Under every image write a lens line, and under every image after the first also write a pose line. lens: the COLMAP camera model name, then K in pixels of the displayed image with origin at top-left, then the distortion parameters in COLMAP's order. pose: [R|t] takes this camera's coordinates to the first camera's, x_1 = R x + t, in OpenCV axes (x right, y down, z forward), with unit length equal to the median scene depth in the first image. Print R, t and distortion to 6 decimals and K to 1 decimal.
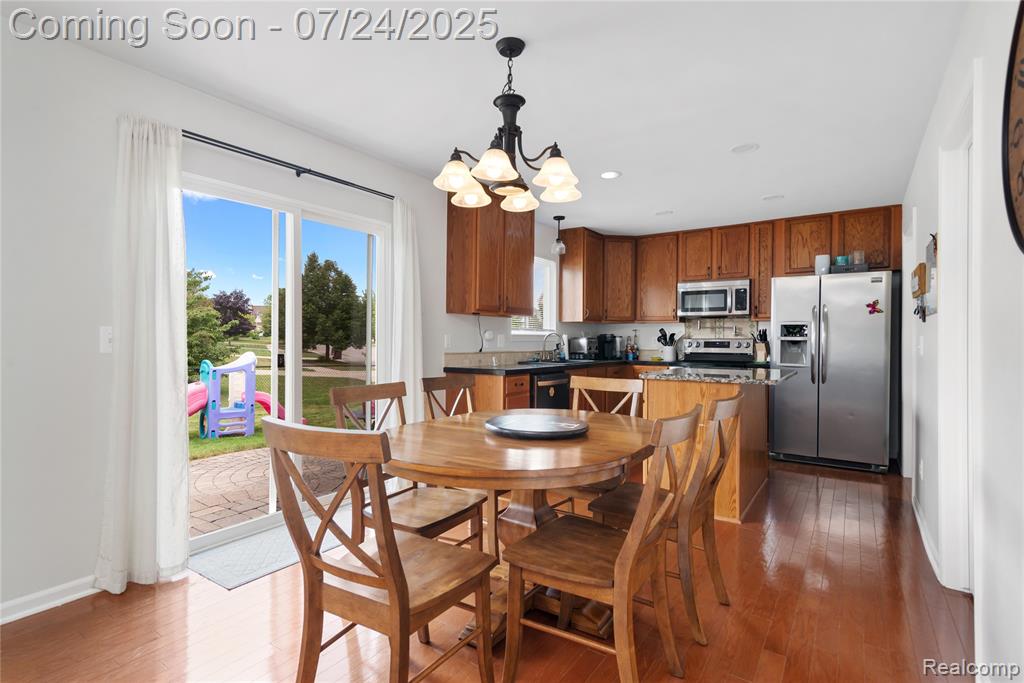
lens RADIAL K [[492.4, 0, 505.5], [0, 492.4, 339.8], [0, 0, 1]] dist [0.011380, -0.001879]
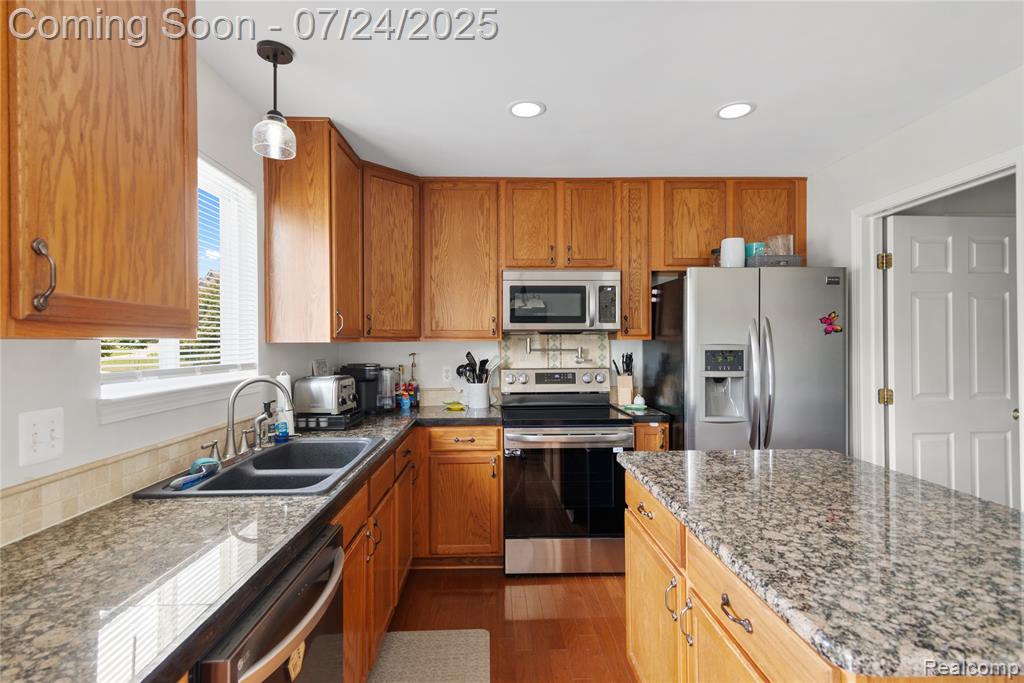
lens RADIAL K [[492.4, 0, 508.5], [0, 492.4, 341.9], [0, 0, 1]] dist [0.011380, -0.001879]
pose [[0.801883, -0.009134, 0.597412, 0.026322], [0.011691, 0.999932, -0.000404, -0.035218], [-0.597367, 0.007308, 0.801935, 0.561011]]
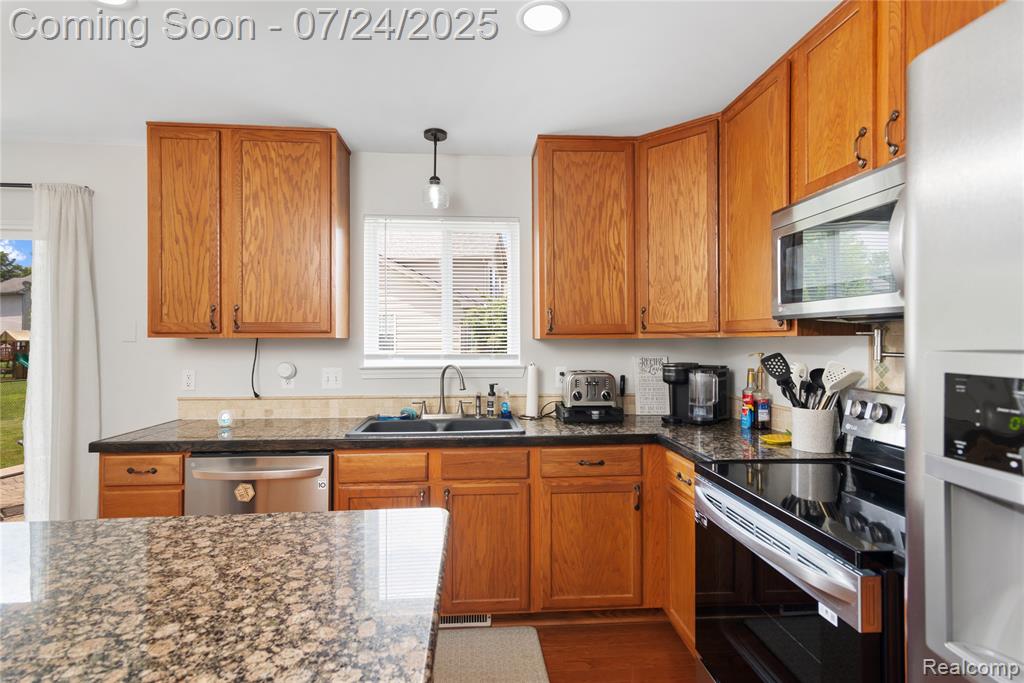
lens RADIAL K [[492.4, 0, 513.2], [0, 492.4, 339.7], [0, 0, 1]] dist [0.011380, -0.001879]
pose [[0.634880, -0.007956, -0.772570, 0.489922], [0.004948, 0.999968, -0.006232, -0.032960], [0.772595, 0.000134, 0.634899, 0.673226]]
